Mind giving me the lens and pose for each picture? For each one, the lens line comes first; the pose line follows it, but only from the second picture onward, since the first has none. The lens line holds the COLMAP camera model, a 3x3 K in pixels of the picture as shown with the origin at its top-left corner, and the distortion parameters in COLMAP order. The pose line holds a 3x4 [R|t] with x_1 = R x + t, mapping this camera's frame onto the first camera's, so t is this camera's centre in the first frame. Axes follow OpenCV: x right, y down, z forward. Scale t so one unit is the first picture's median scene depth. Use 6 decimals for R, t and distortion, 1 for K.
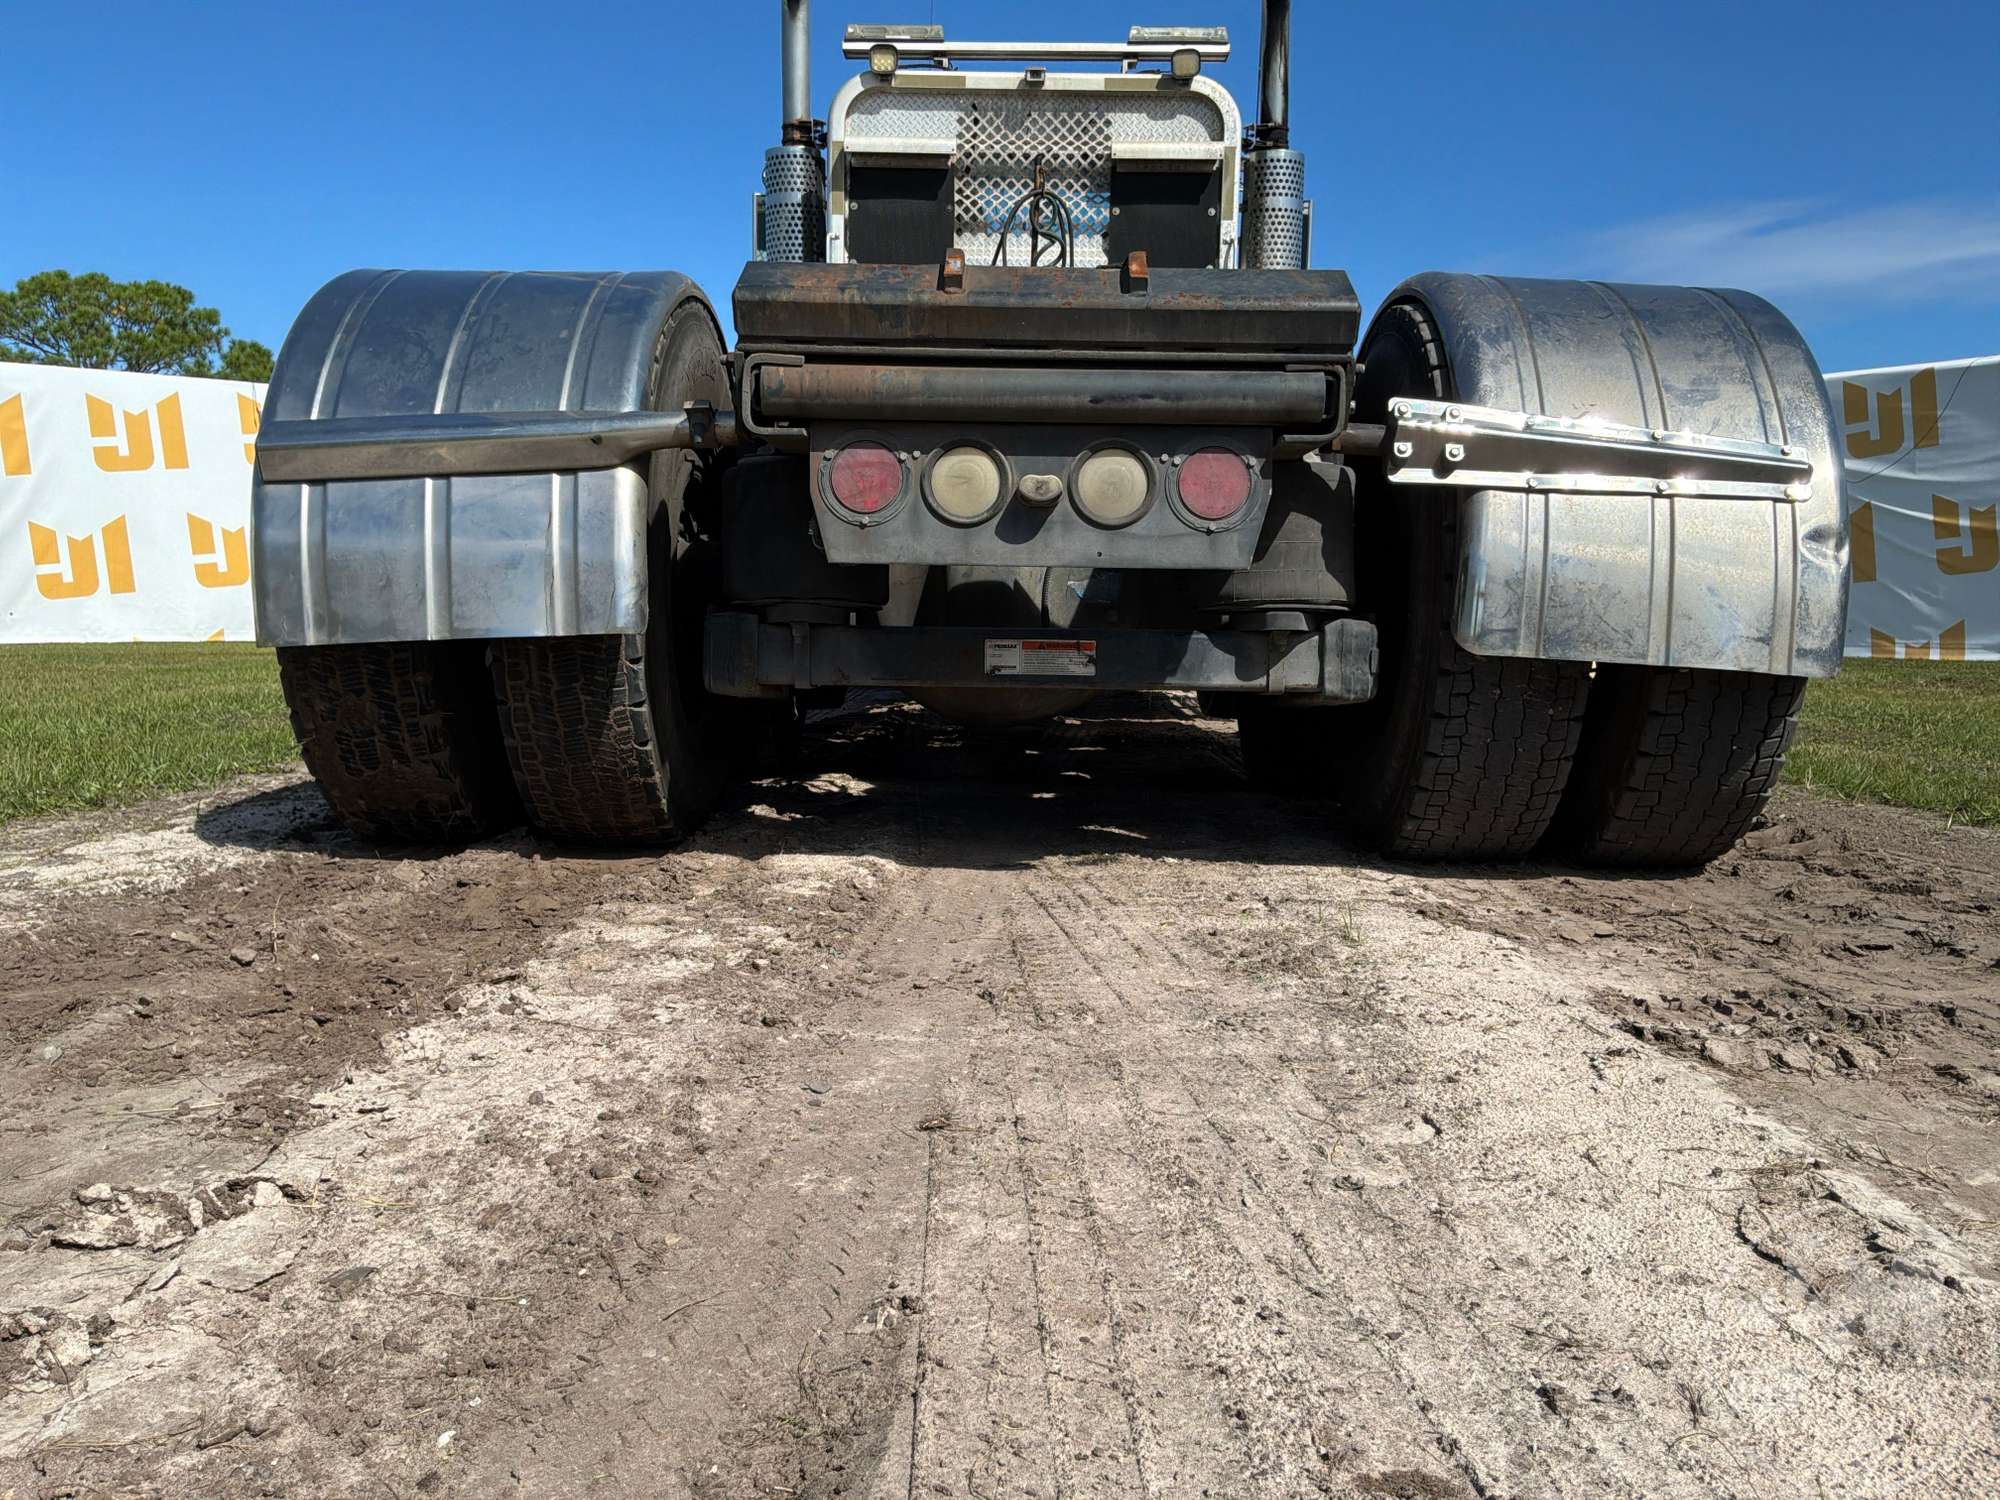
lens RADIAL K [[1679.9, 0, 987.1], [0, 1679.9, 768.5], [0, 0, 1]] dist [0.090773, -0.170073]
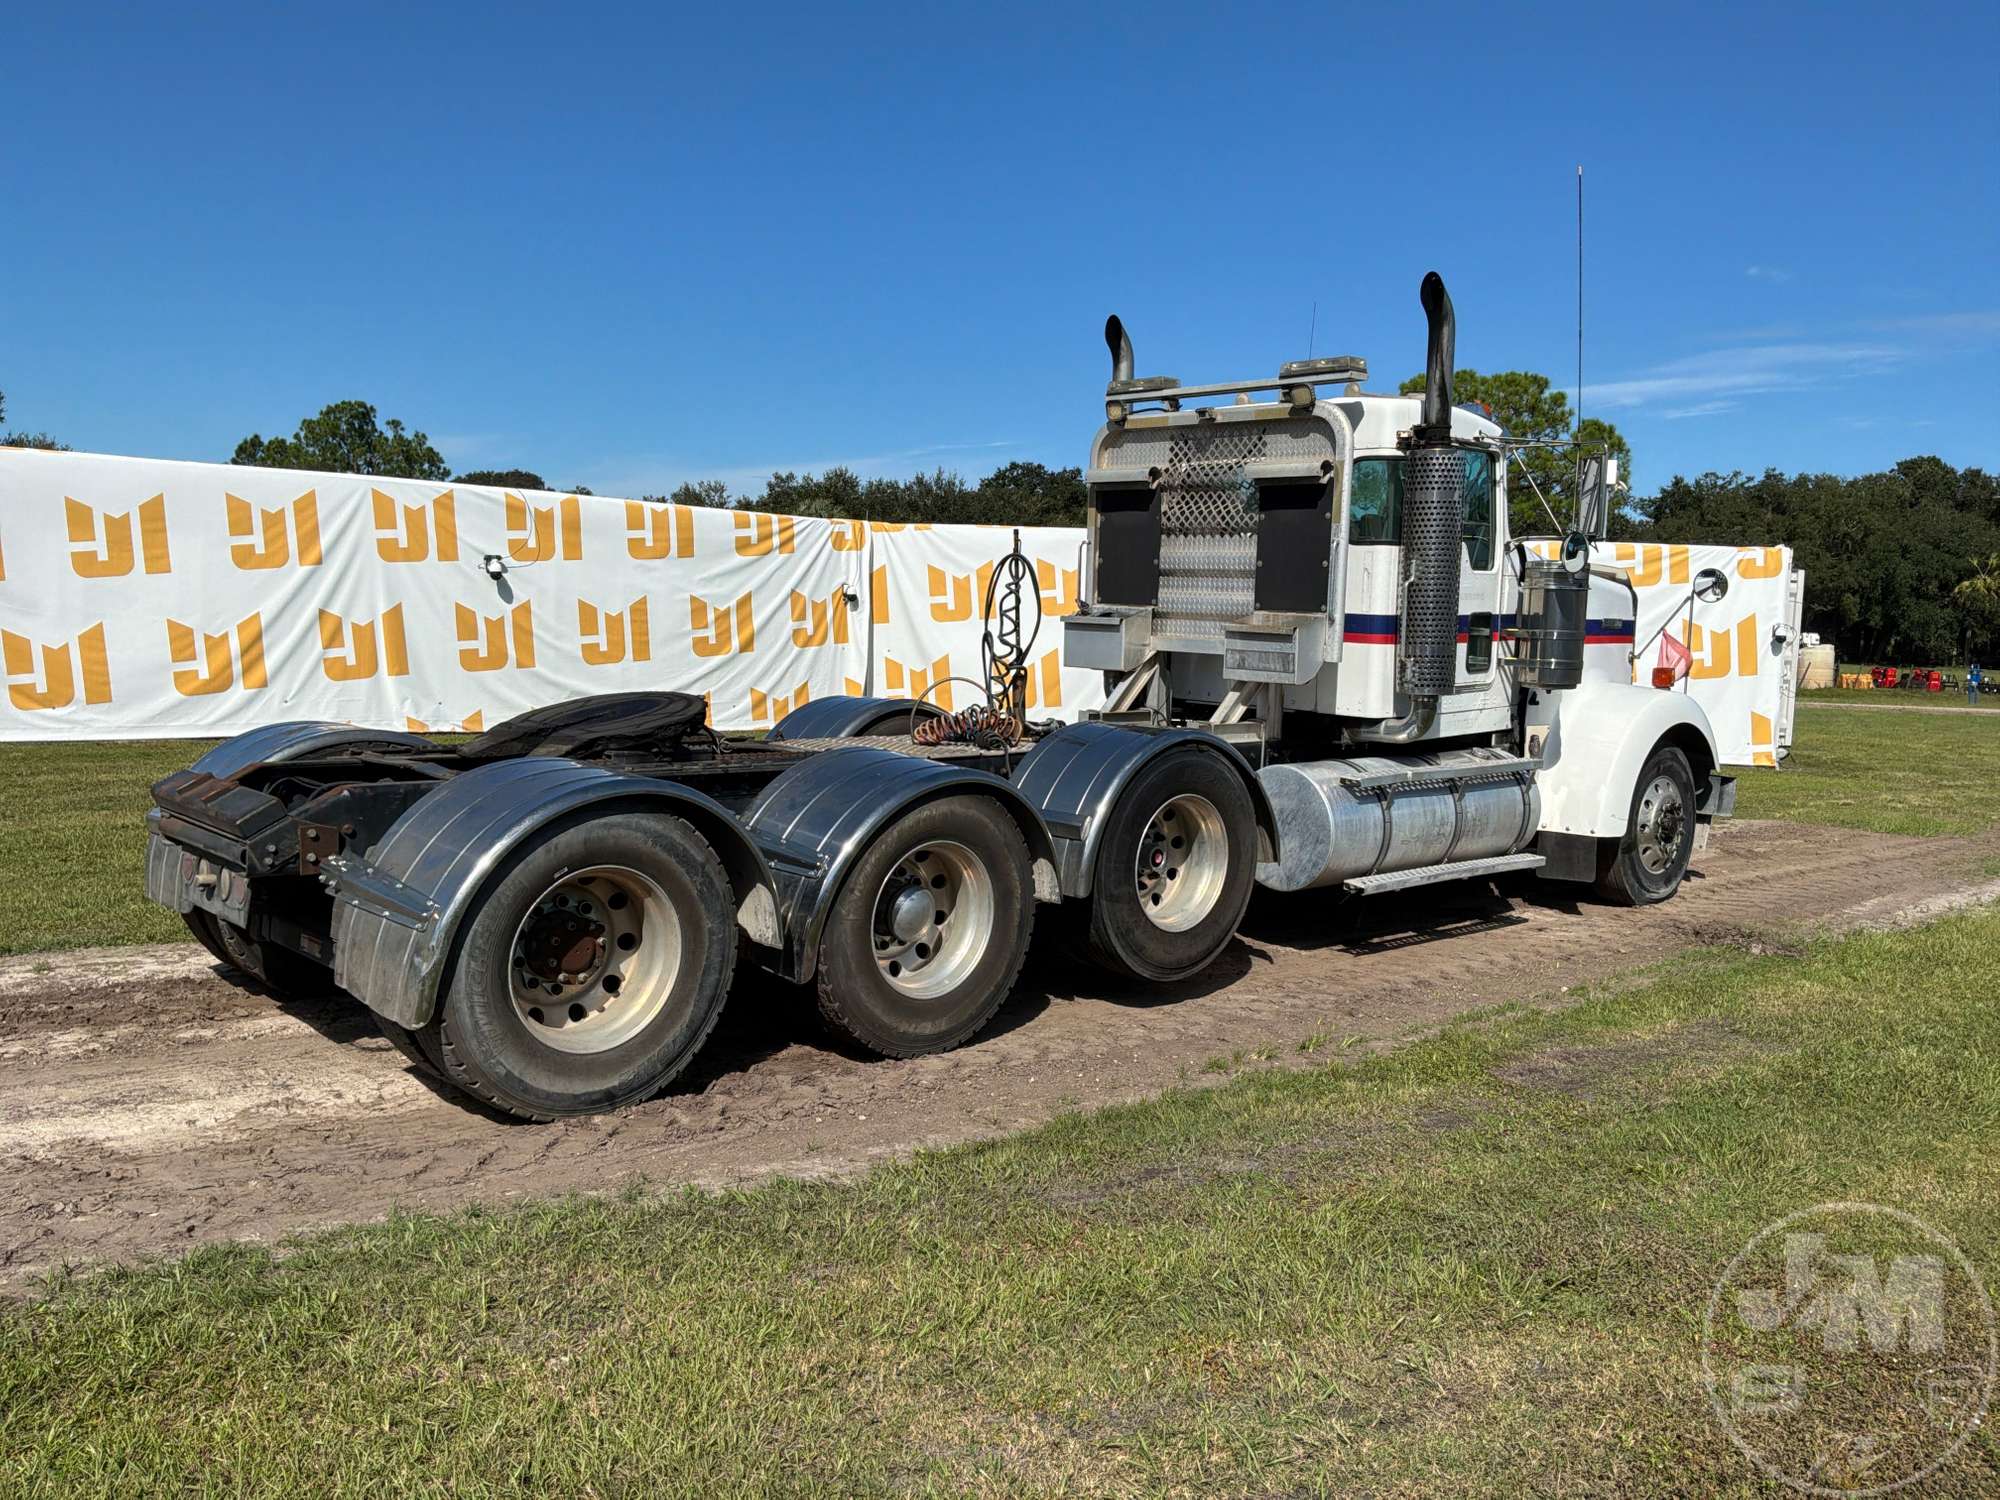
lens RADIAL K [[1679.9, 0, 1000.5], [0, 1679.9, 757.5], [0, 0, 1]] dist [0.090773, -0.170073]
pose [[0.689524, 0.076285, -0.720234, 2.151222], [-0.099498, 0.994986, 0.010130, -0.405573], [0.717395, 0.064677, 0.693657, 0.143821]]
